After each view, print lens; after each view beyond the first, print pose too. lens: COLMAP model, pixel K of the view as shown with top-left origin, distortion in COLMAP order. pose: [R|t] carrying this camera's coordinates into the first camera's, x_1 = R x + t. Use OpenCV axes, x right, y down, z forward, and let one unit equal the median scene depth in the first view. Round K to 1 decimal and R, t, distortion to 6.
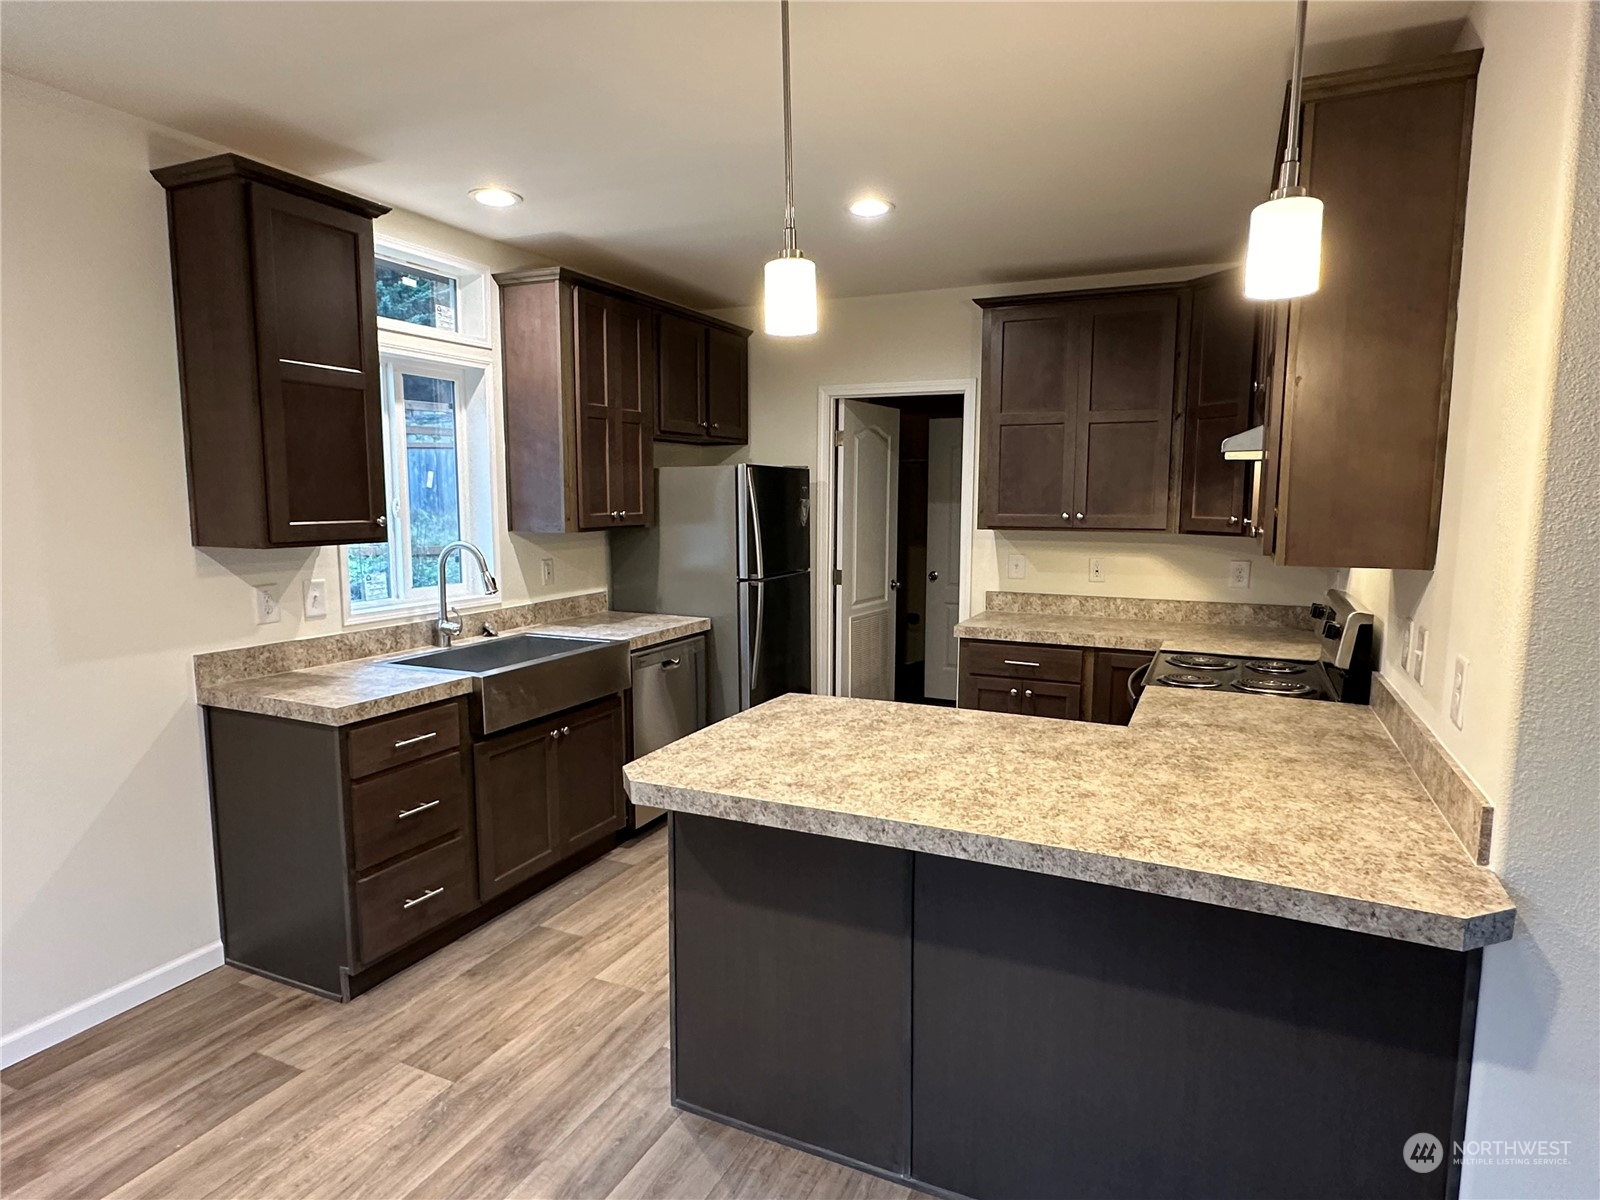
lens RADIAL K [[917.6, 0, 789.5], [0, 917.6, 607.6], [0, 0, 1]] dist [0.000507, 0.002471]
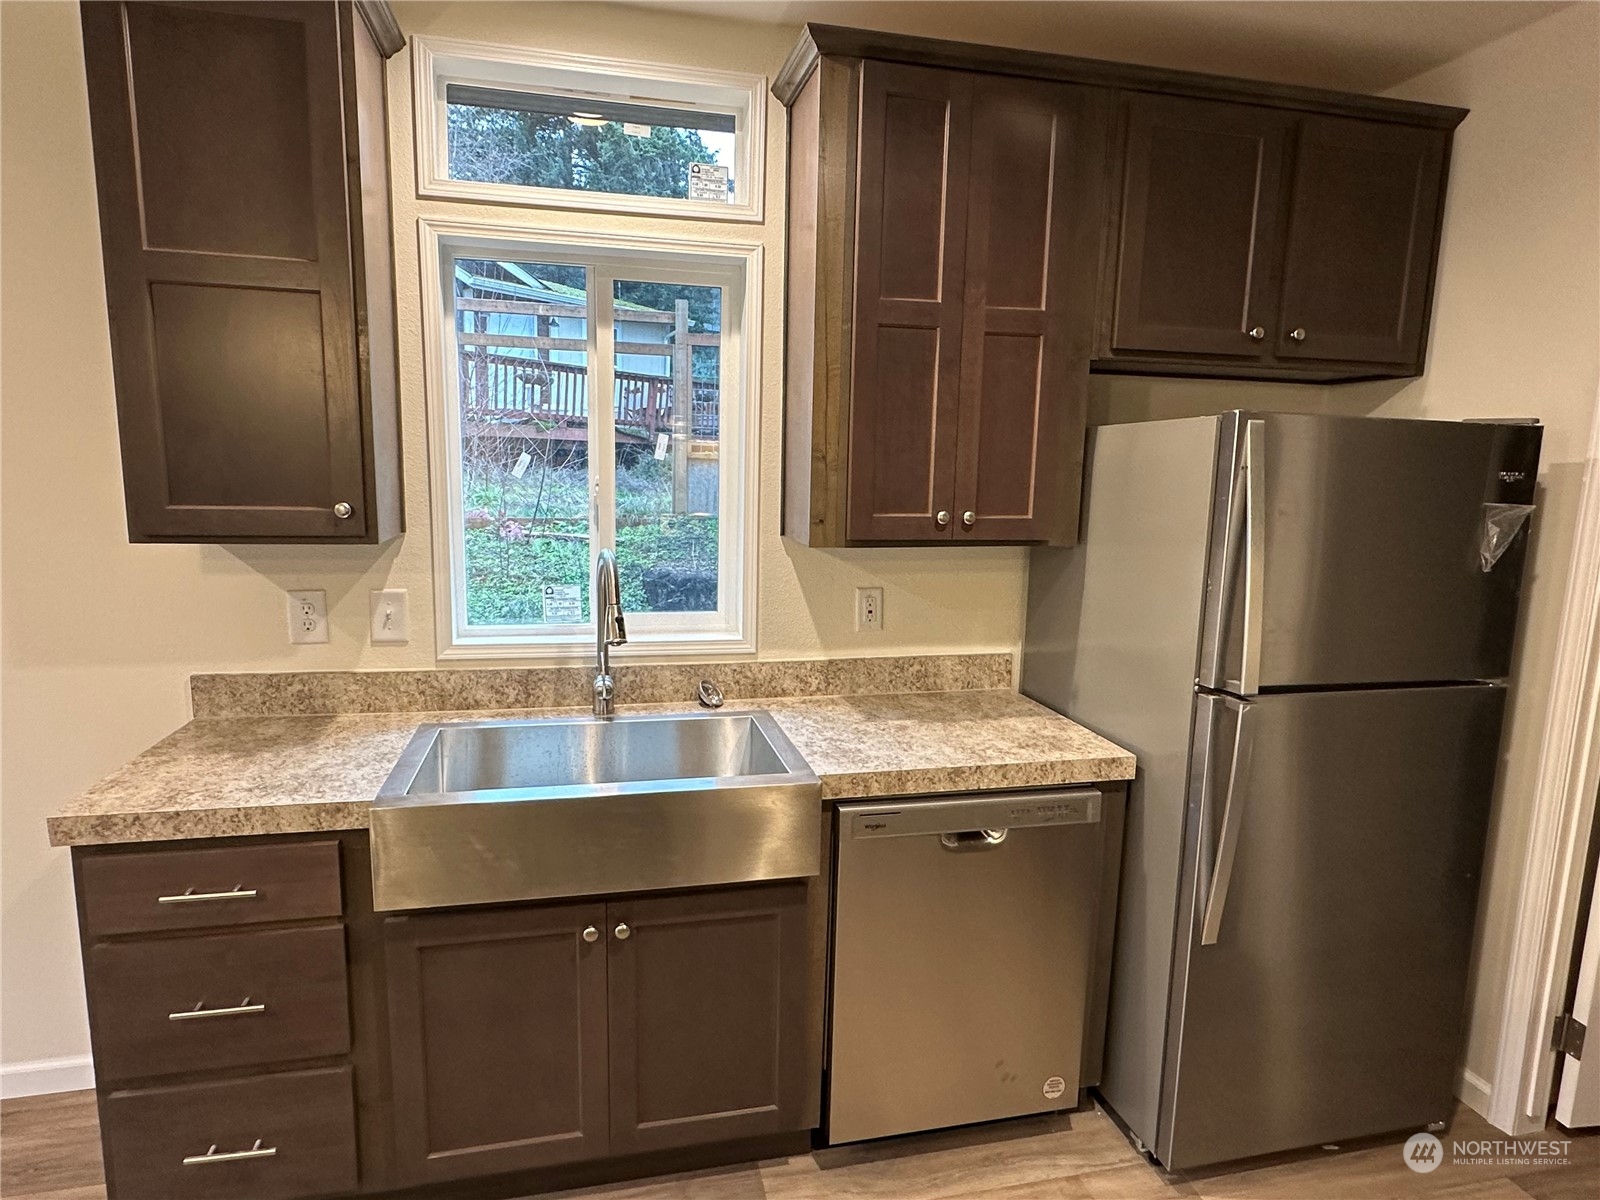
lens RADIAL K [[917.6, 0, 802.4], [0, 917.6, 604.9], [0, 0, 1]] dist [0.000507, 0.002471]
pose [[0.625784, 0.129399, -0.769188, 0.220190], [-0.118440, 0.990472, 0.070266, -0.109731], [0.770951, 0.047131, 0.635148, 0.851466]]
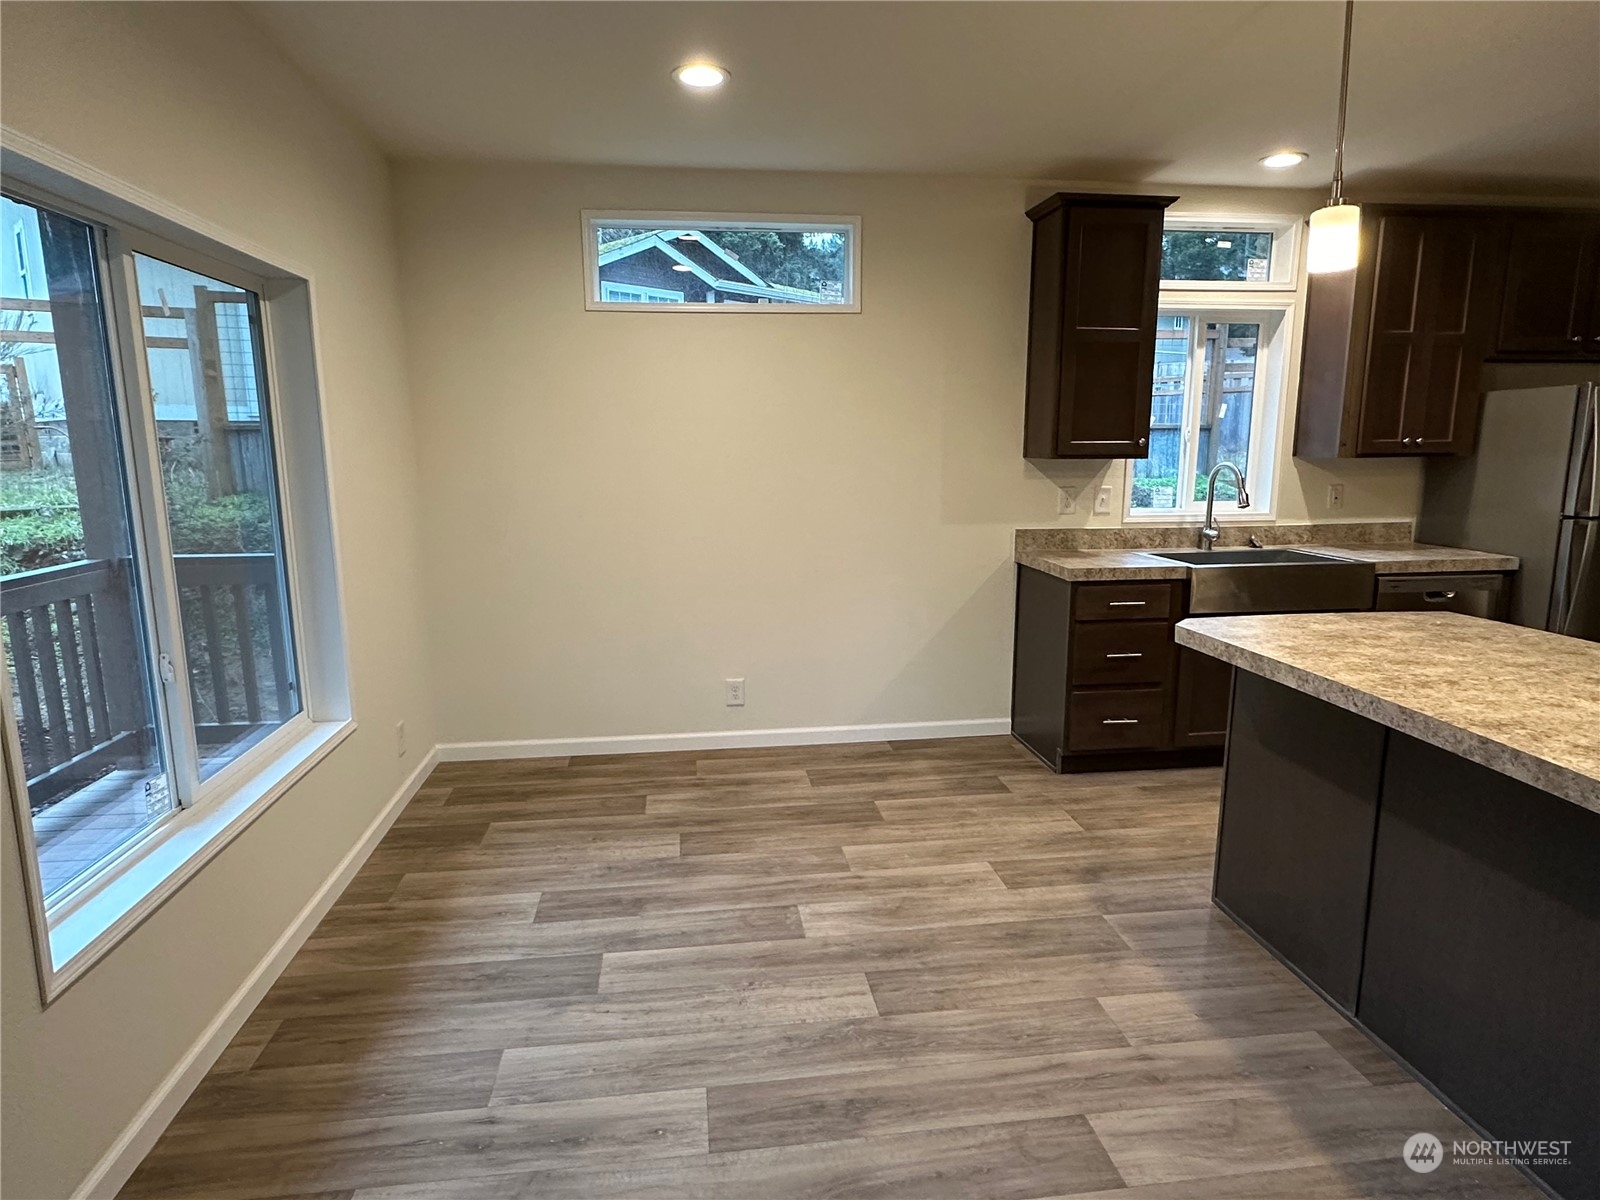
lens RADIAL K [[917.6, 0, 802.2], [0, 917.6, 603.8], [0, 0, 1]] dist [0.000507, 0.002471]
pose [[0.545607, 0.143917, -0.825591, 0.415962], [-0.099077, 0.989312, 0.106980, 0.043904], [0.832164, 0.023428, 0.554035, -0.136367]]
